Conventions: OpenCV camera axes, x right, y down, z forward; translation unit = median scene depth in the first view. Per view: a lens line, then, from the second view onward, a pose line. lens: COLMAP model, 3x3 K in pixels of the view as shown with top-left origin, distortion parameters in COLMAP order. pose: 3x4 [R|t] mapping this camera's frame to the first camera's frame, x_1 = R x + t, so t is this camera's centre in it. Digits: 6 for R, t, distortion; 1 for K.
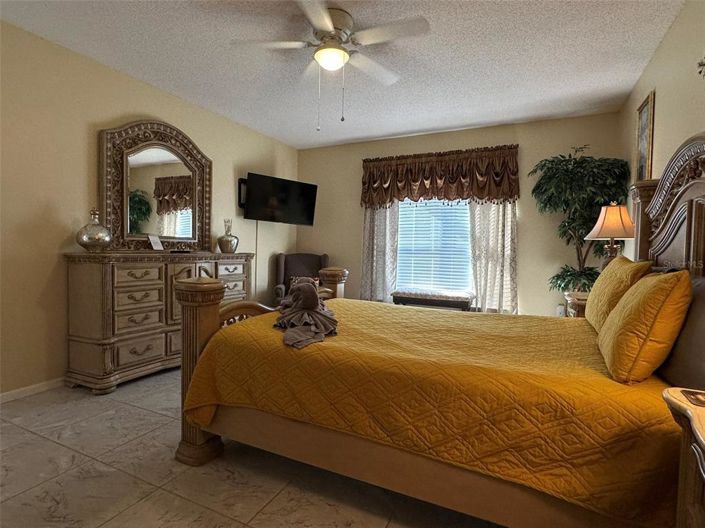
lens RADIAL K [[351.3, 0, 352.5], [0, 351.3, 264.0], [0, 0, 1]] dist [0.000137, -0.000061]
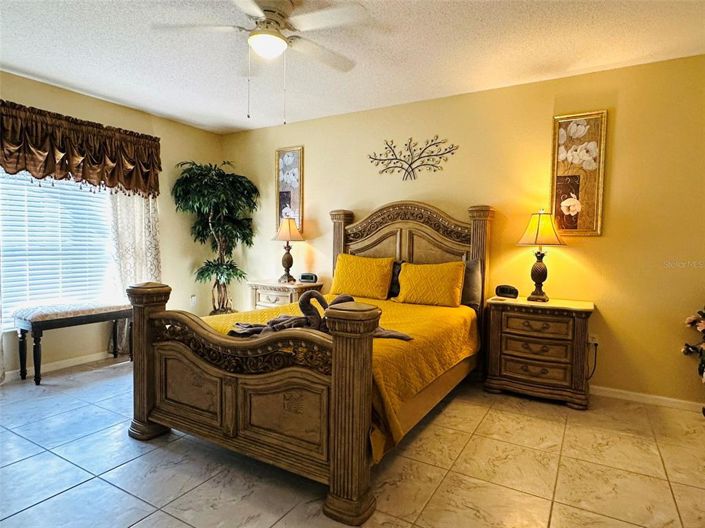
lens RADIAL K [[391.1, 0, 352.5], [0, 391.1, 264.0], [0, 0, 1]] dist [0.001877, 0.000241]
pose [[0.136396, -0.073175, 0.987948, -0.528937], [0.028650, 0.997142, 0.069900, -0.053630], [-0.990240, 0.018771, 0.138103, 0.320457]]
